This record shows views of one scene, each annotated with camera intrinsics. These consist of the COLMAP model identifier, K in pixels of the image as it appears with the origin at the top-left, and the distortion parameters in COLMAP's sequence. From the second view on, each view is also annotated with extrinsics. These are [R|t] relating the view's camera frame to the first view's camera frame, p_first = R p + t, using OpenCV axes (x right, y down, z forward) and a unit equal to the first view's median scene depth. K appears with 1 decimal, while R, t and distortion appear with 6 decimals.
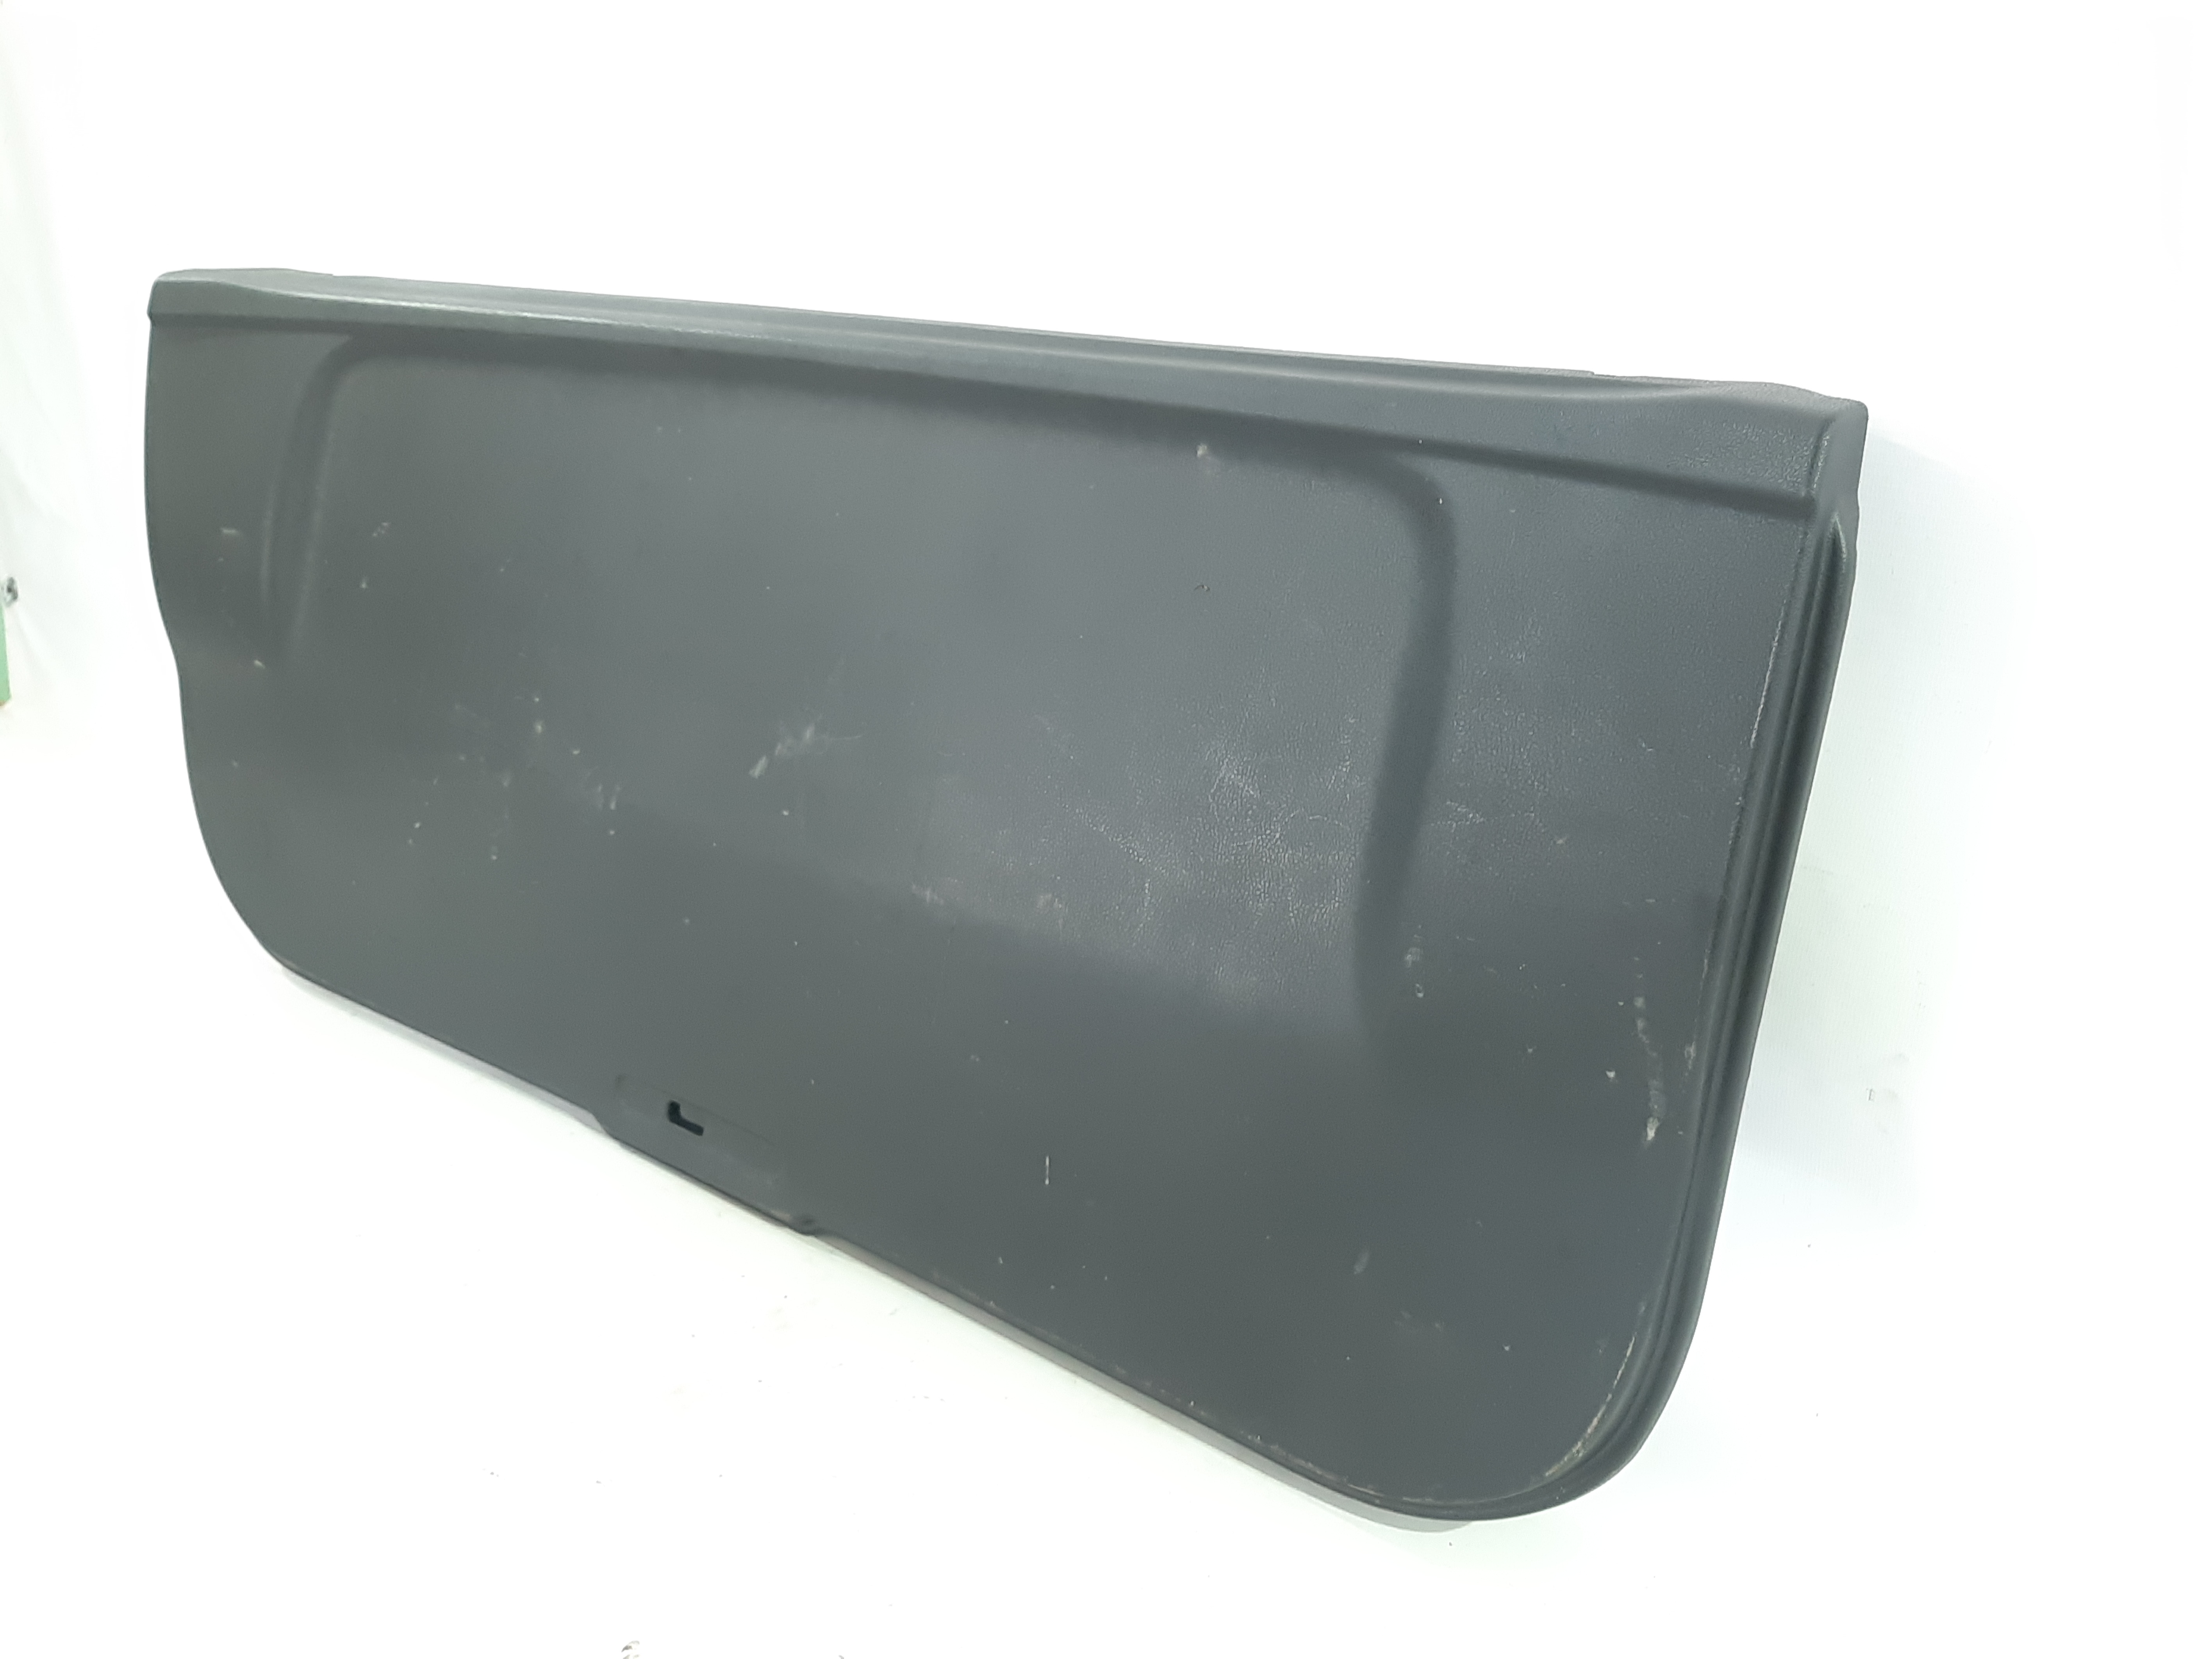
lens RADIAL K [[1660.0, 0, 1106.0], [0, 1660.0, 829.5], [0, 0, 1]] dist [0.068861, -0.257258]
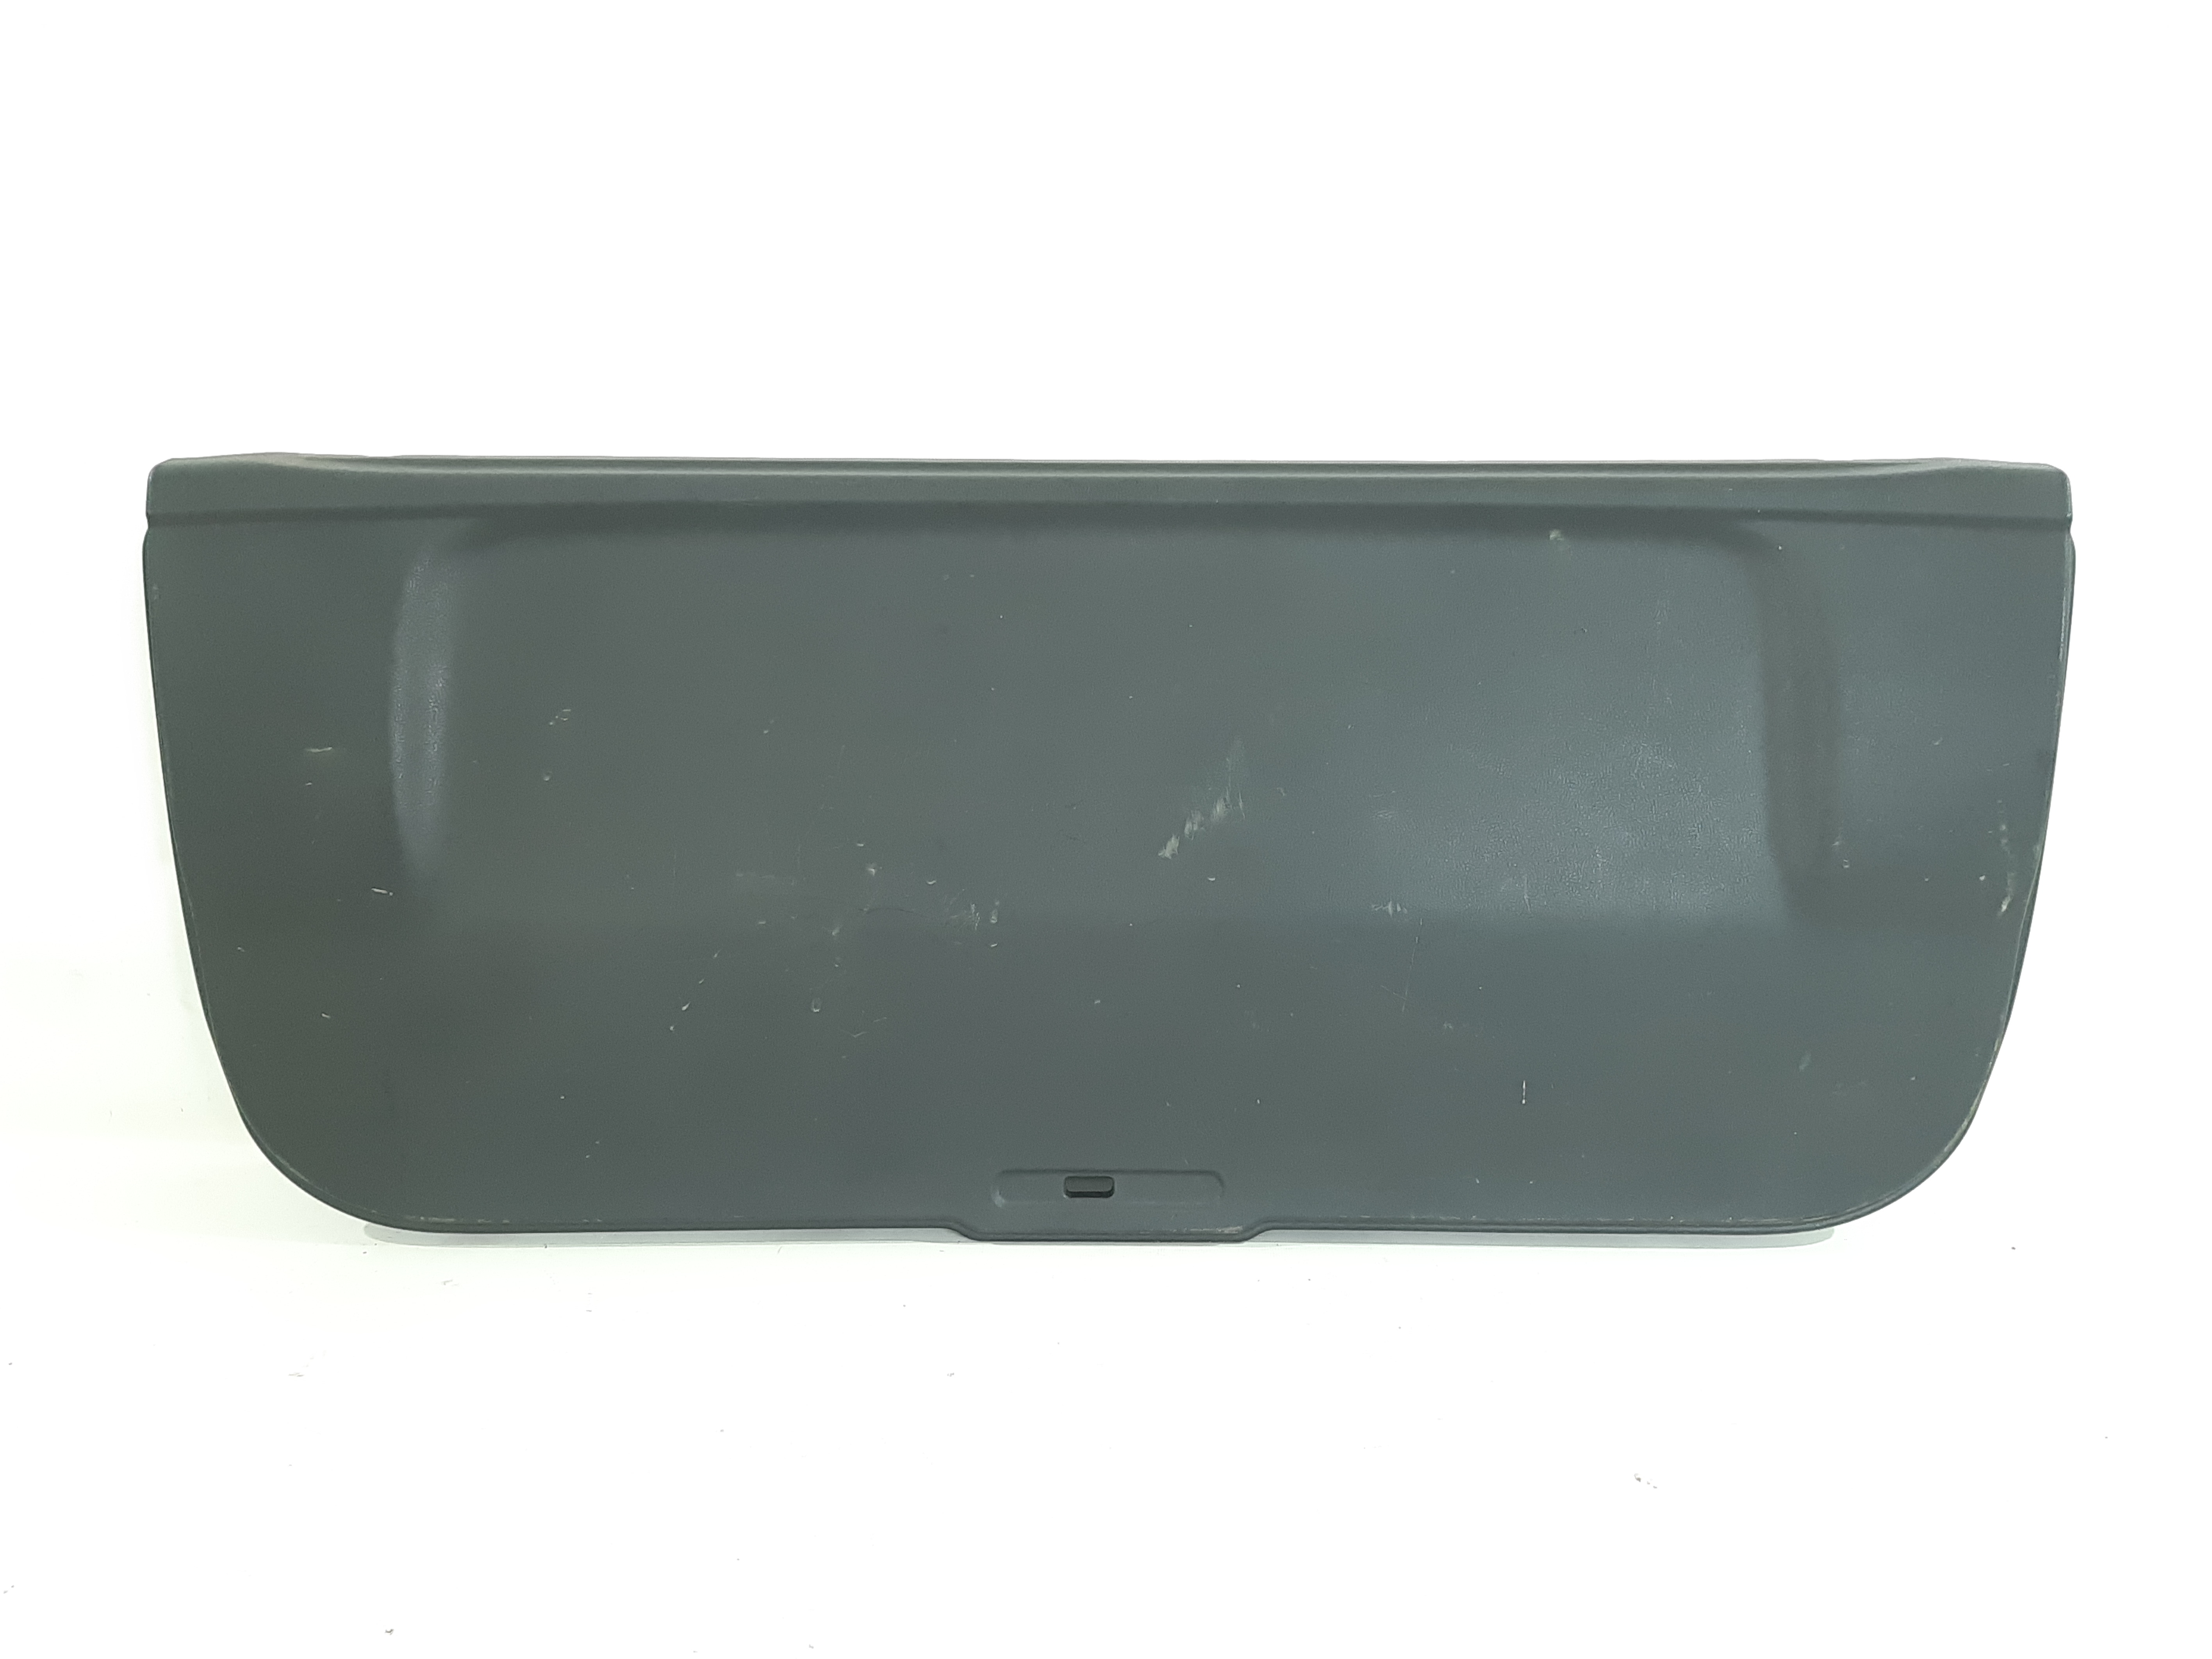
lens RADIAL K [[1755.1, 0, 1106.0], [0, 1755.1, 829.5], [0, 0, 1]] dist [-0.005103, -0.005546]
pose [[0.826457, -0.195713, 0.527887, -1.057810], [0.220444, 0.975261, 0.016450, -0.094914], [-0.518047, 0.102775, 0.849155, -0.014642]]
